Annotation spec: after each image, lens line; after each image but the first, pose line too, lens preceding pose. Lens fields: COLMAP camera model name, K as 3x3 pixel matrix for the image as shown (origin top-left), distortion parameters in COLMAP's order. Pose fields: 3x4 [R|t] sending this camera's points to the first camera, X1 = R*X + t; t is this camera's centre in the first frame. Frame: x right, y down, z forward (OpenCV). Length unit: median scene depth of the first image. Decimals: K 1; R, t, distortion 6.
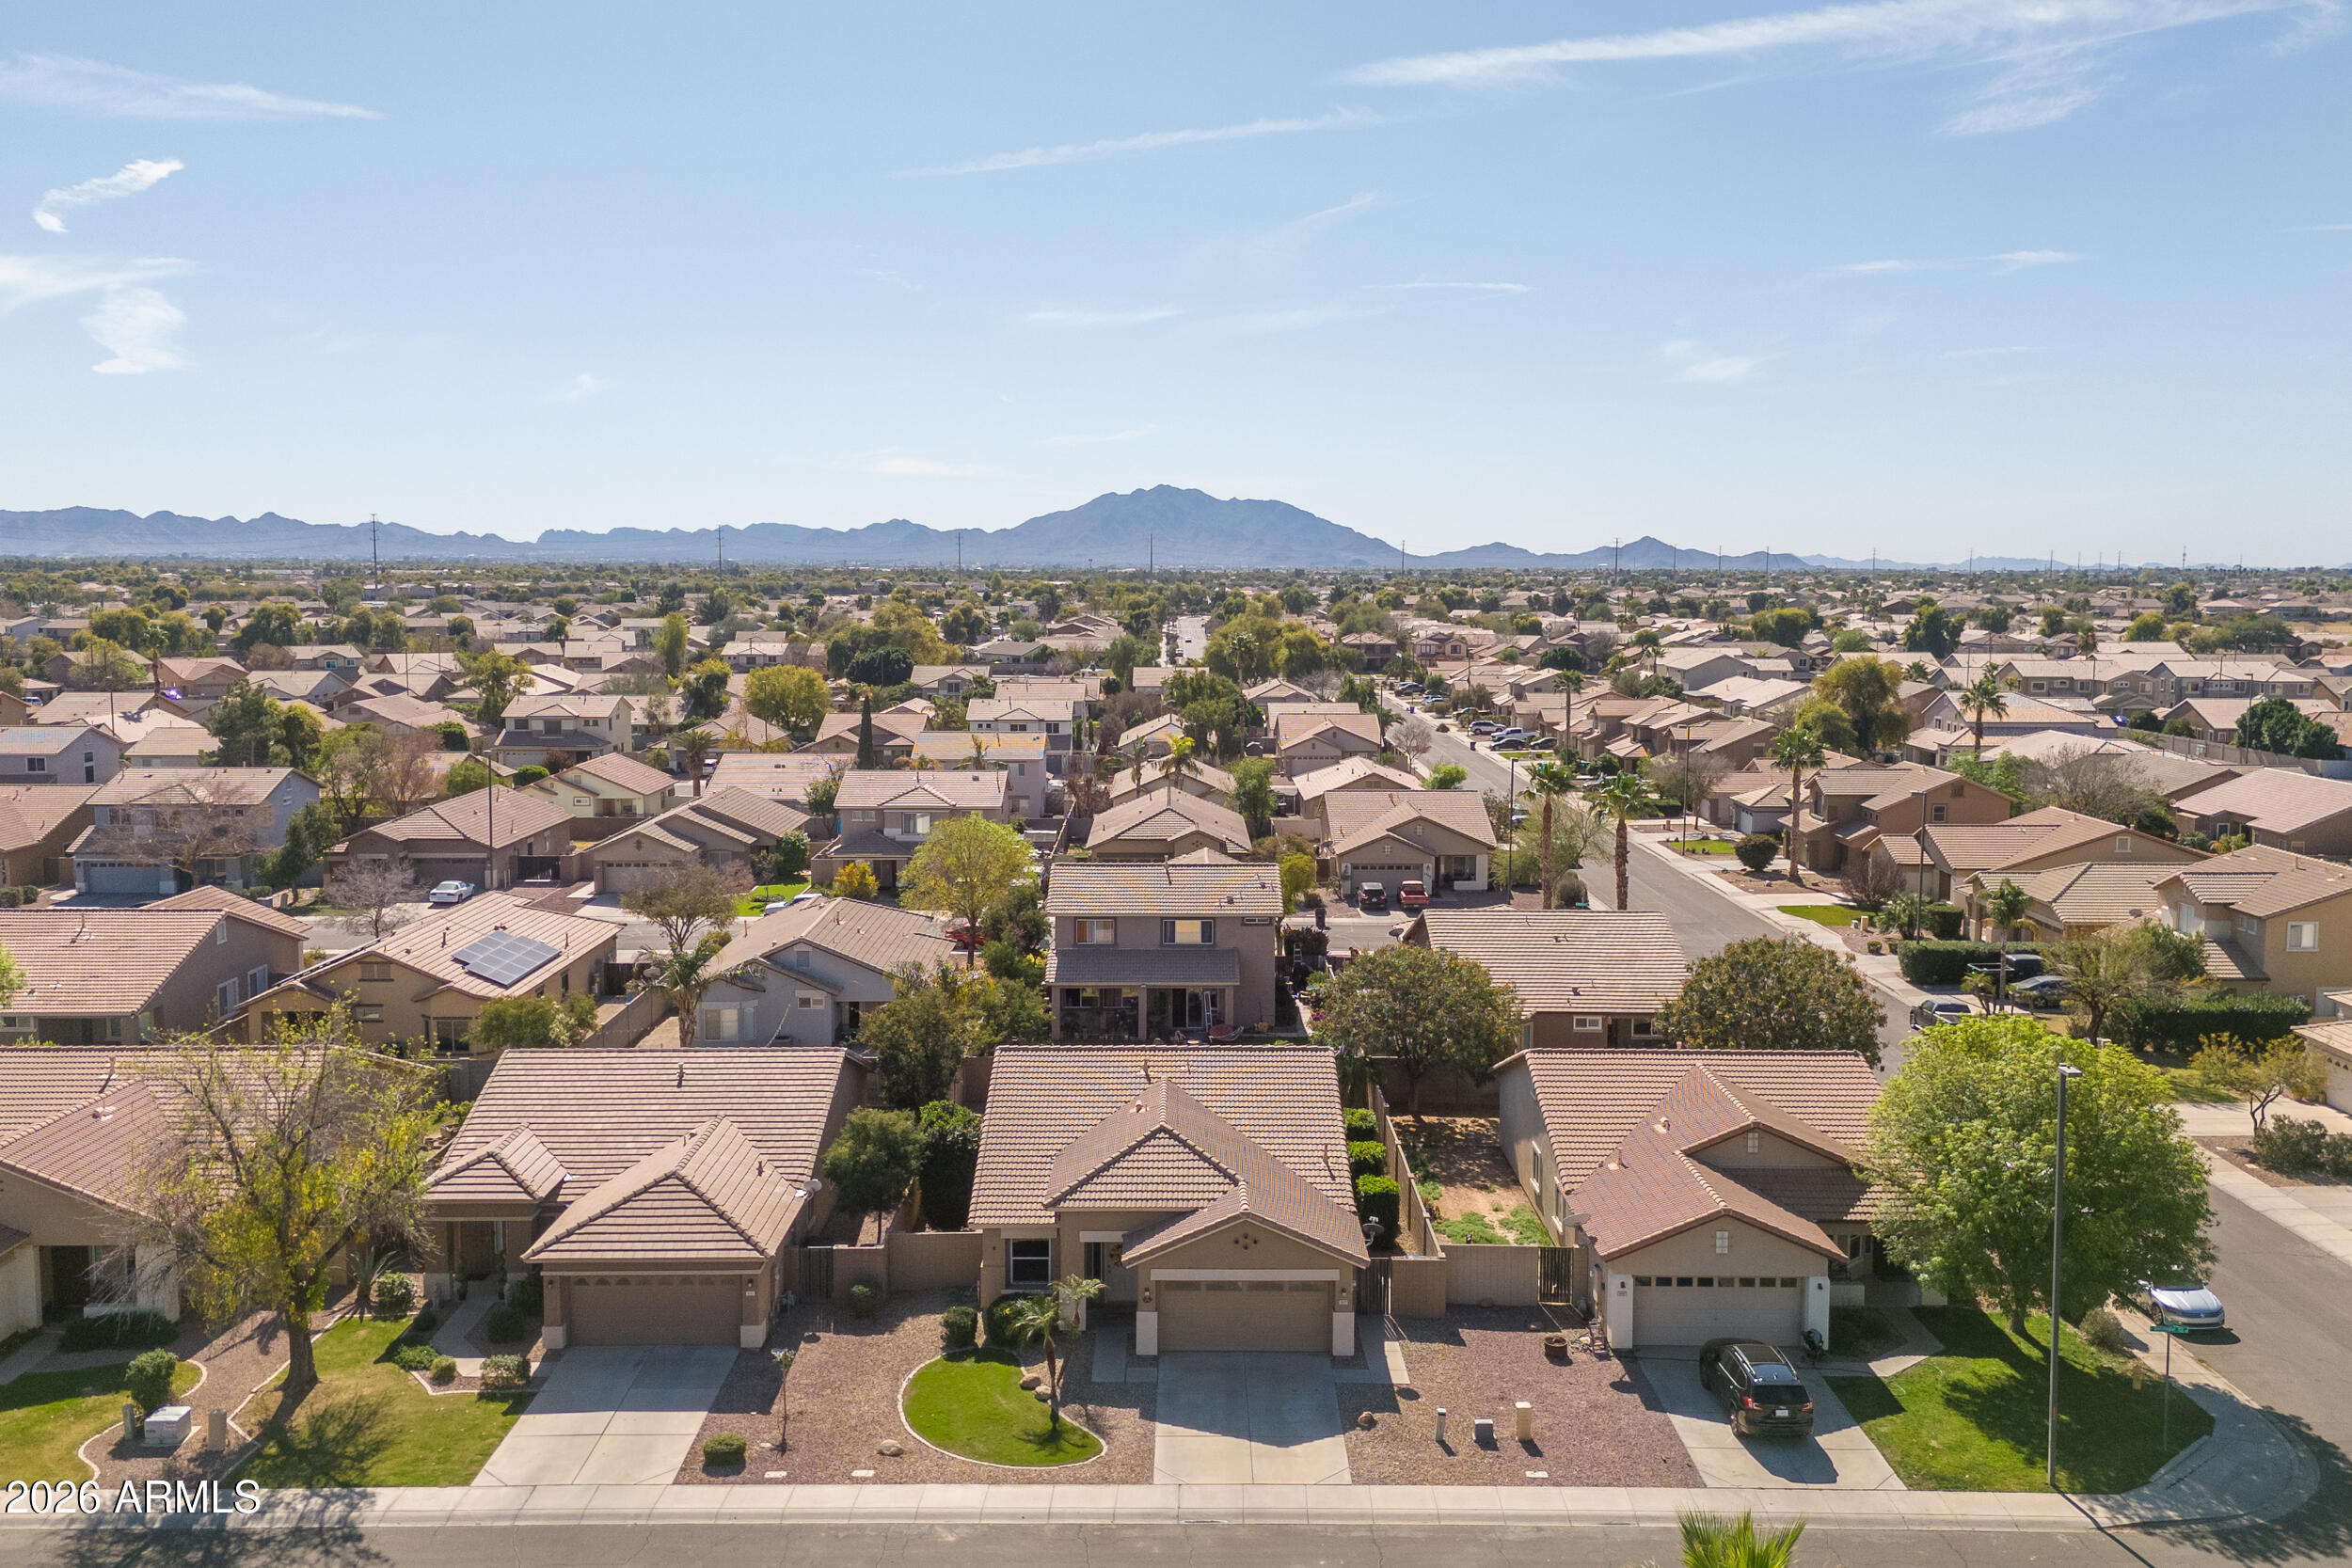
lens RADIAL K [[1976.4, 0, 1201.2], [0, 1976.4, 683.9], [0, 0, 1]] dist [0.052615, -0.067615]
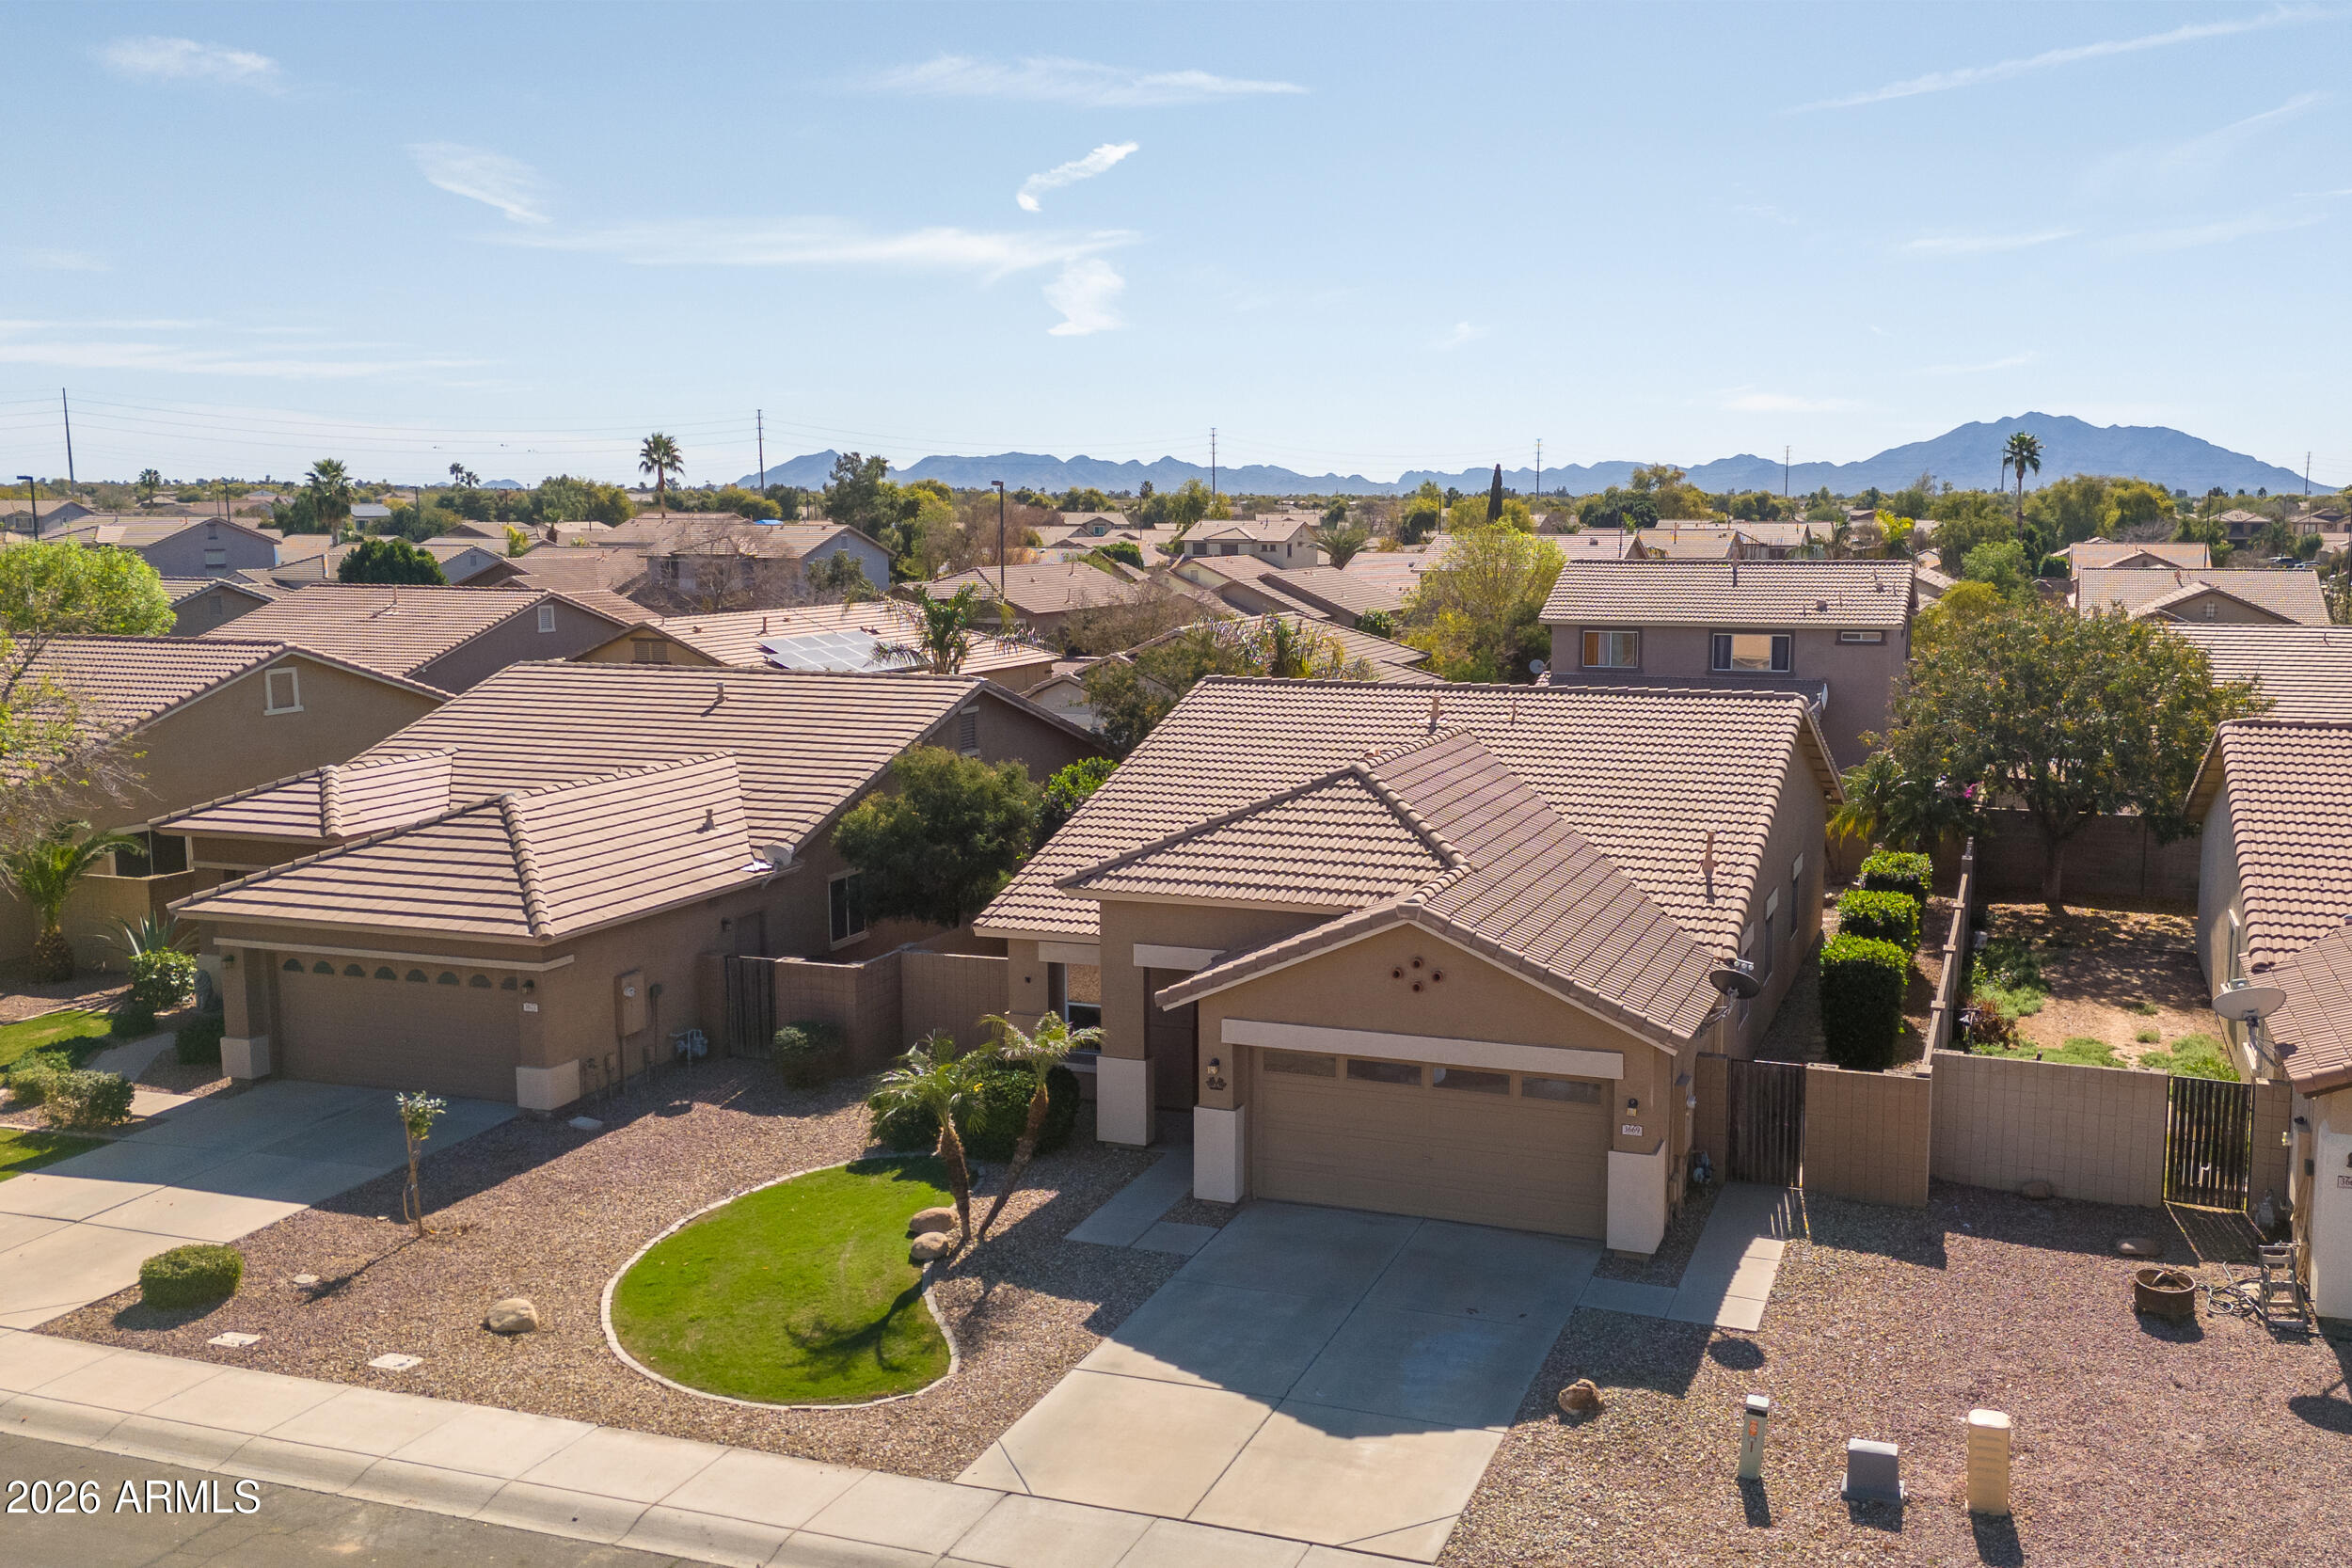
lens RADIAL K [[1980.3, 0, 1401.1], [0, 1980.3, 789.0], [0, 0, 1]] dist [0.101787, -0.142890]
pose [[0.948981, 0.042237, -0.312492, 0.156578], [-0.016312, 0.996237, 0.085118, 0.200902], [0.314911, -0.075678, 0.946099, 0.578428]]
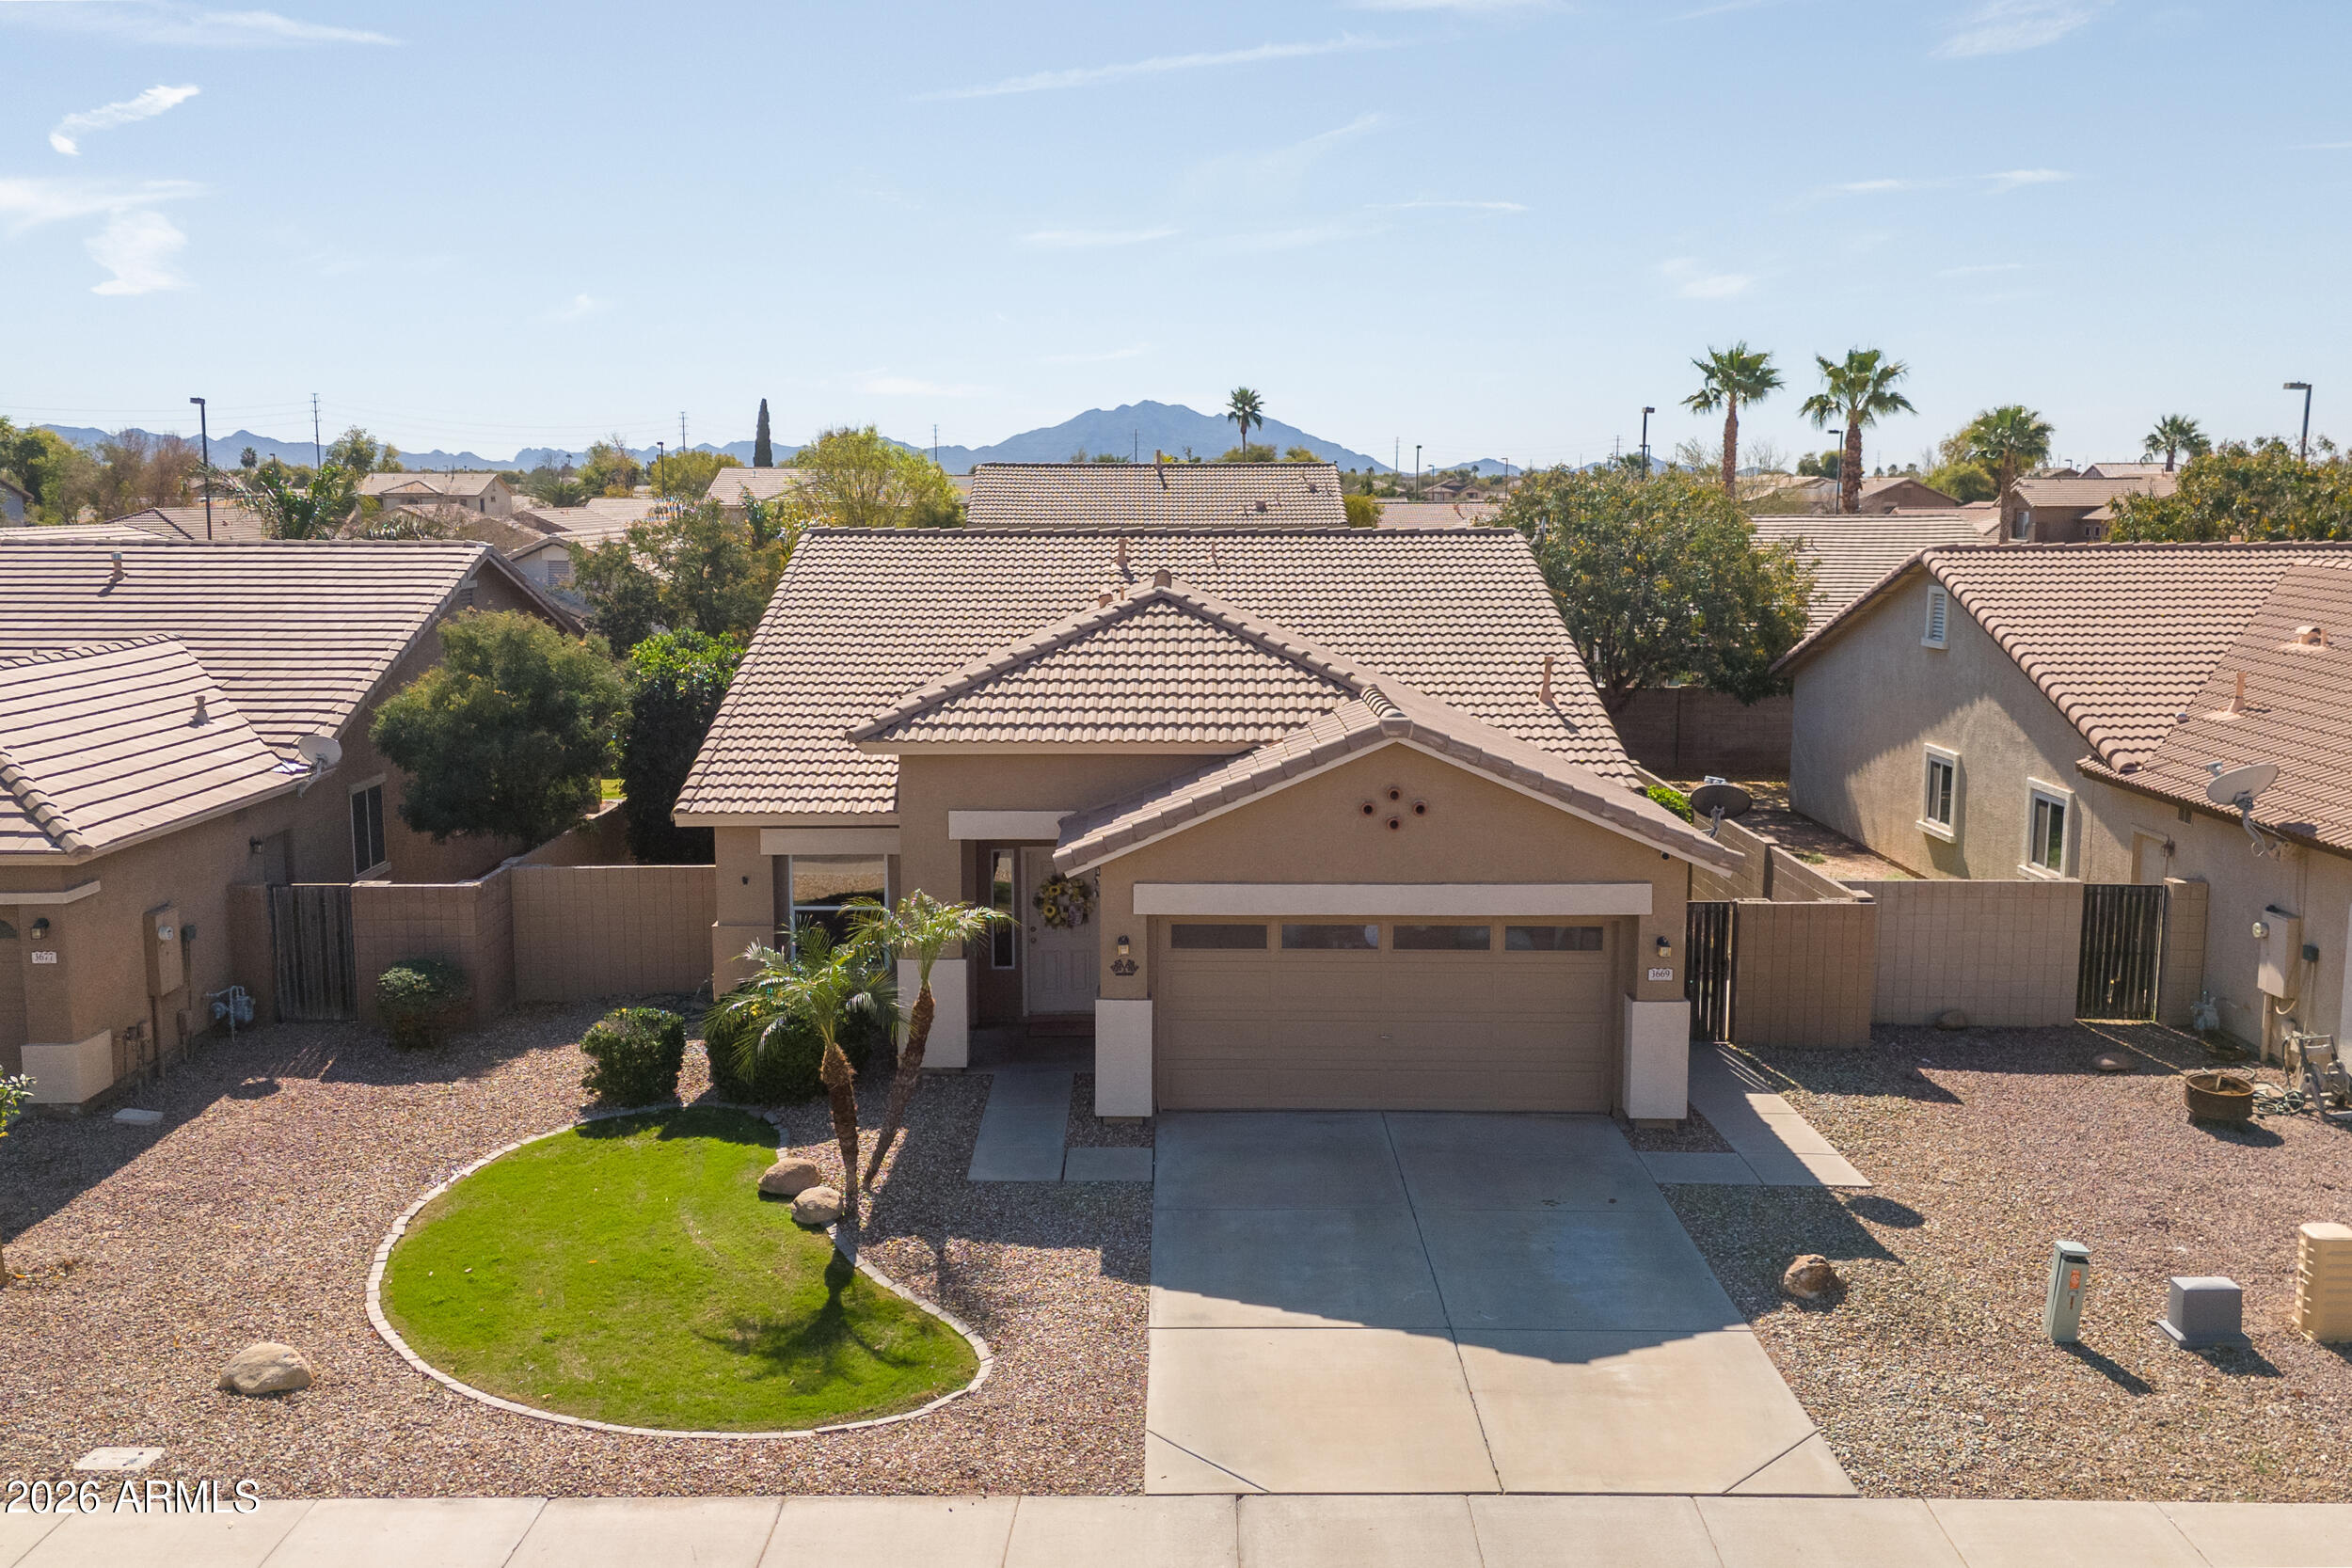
lens RADIAL K [[1989.0, 0, 1177.5], [0, 1989.0, 725.9], [0, 0, 1]] dist [0.072609, -0.079249]
pose [[0.999977, -0.004278, -0.005199, -0.015196], [0.004586, 0.998141, 0.060781, 0.243109], [0.004929, -0.060804, 0.998138, 0.635085]]
